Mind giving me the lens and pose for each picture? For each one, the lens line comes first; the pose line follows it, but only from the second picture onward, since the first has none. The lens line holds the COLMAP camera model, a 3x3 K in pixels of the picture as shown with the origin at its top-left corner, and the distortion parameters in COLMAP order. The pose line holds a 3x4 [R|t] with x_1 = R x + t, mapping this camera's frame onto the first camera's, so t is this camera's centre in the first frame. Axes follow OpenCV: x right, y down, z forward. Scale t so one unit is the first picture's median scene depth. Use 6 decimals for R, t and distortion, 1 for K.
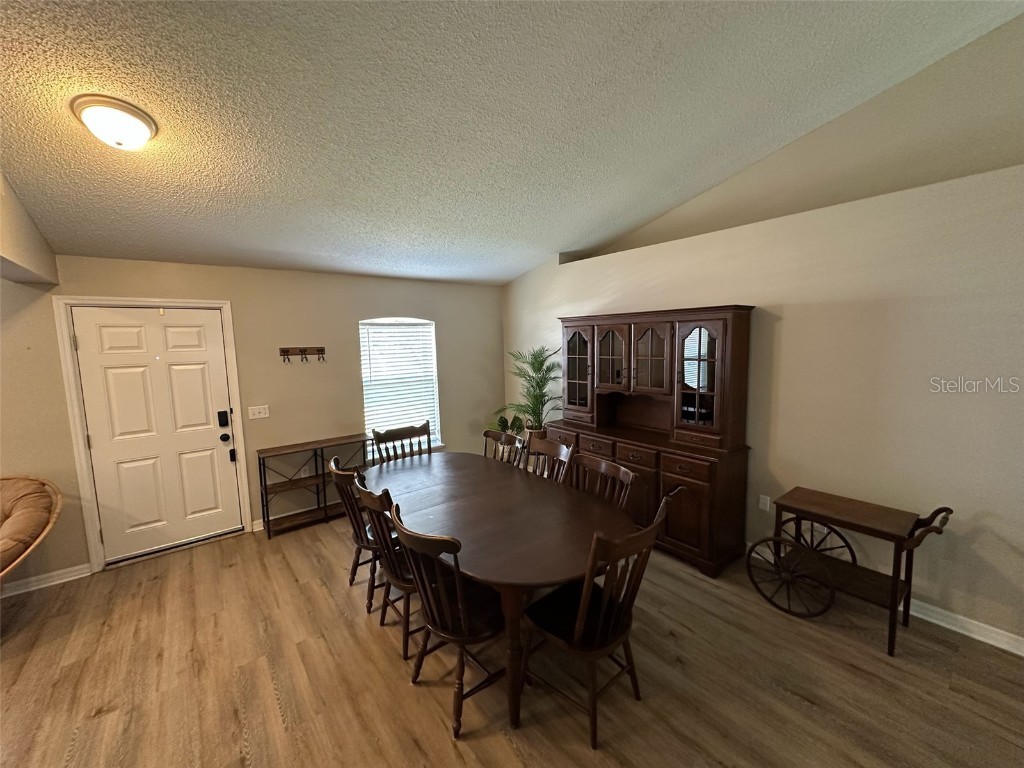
lens RADIAL K [[407.8, 0, 510.9], [0, 407.8, 382.4], [0, 0, 1]] dist [-0.001879, 0.000317]
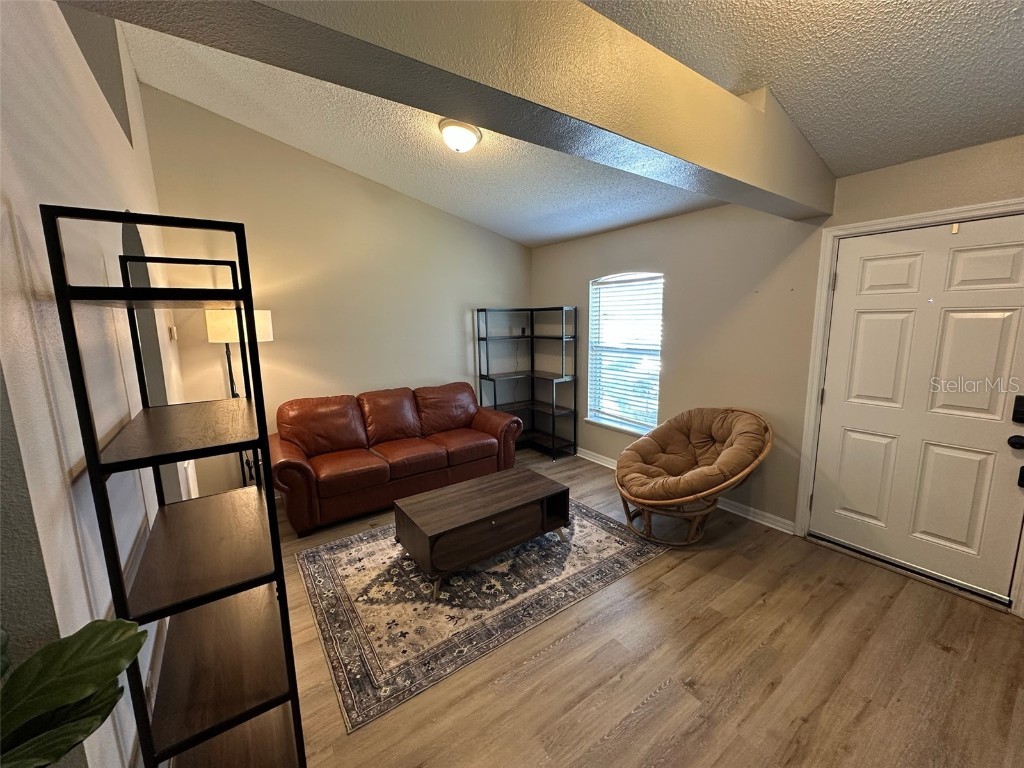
lens RADIAL K [[407.8, 0, 510.9], [0, 407.8, 382.4], [0, 0, 1]] dist [-0.001879, 0.000317]
pose [[-0.056263, 0.180944, -0.981883, -0.137292], [-0.086306, 0.978878, 0.185336, 0.010365], [0.994679, 0.095170, -0.039458, 0.358174]]
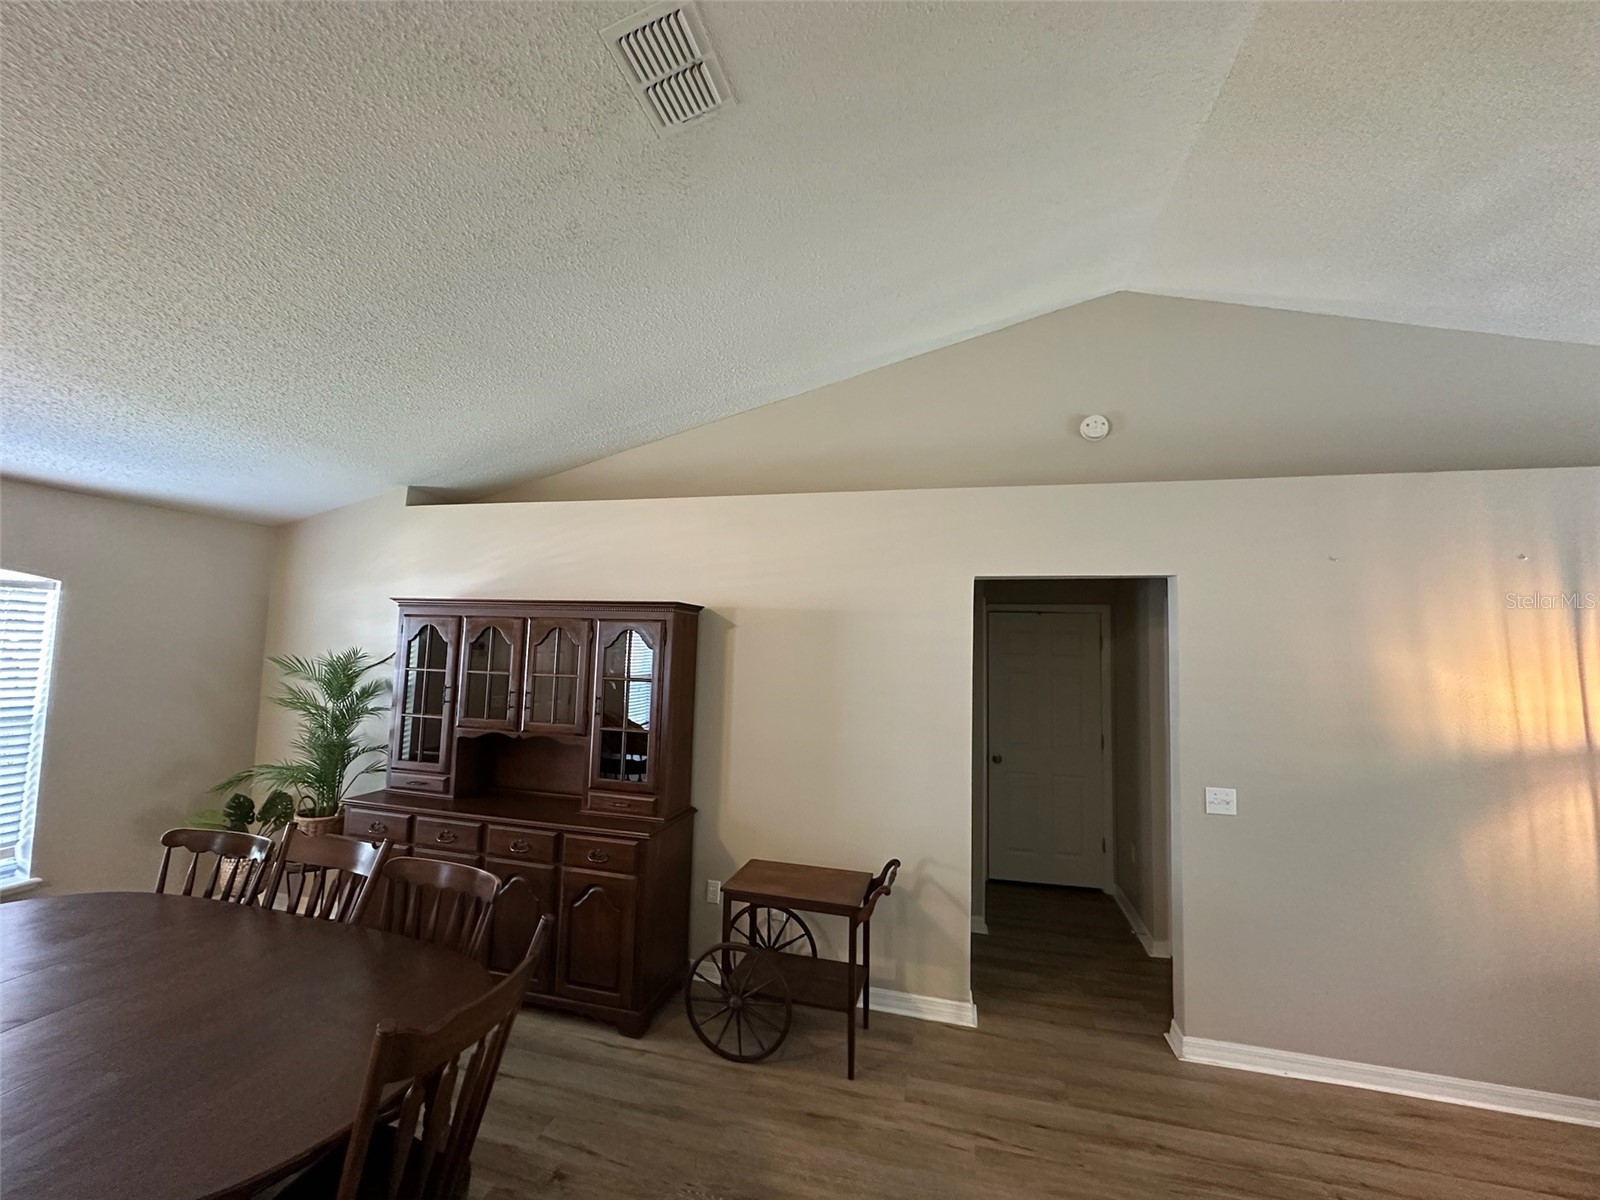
lens RADIAL K [[637.2, 0, 798.3], [0, 637.2, 597.6], [0, 0, 1]] dist [-0.001879, 0.000317]
pose [[0.794741, 0.094586, 0.599533, 0.047803], [0.017249, 0.983864, -0.178086, 0.002991], [-0.606704, 0.151873, 0.780285, 0.005271]]
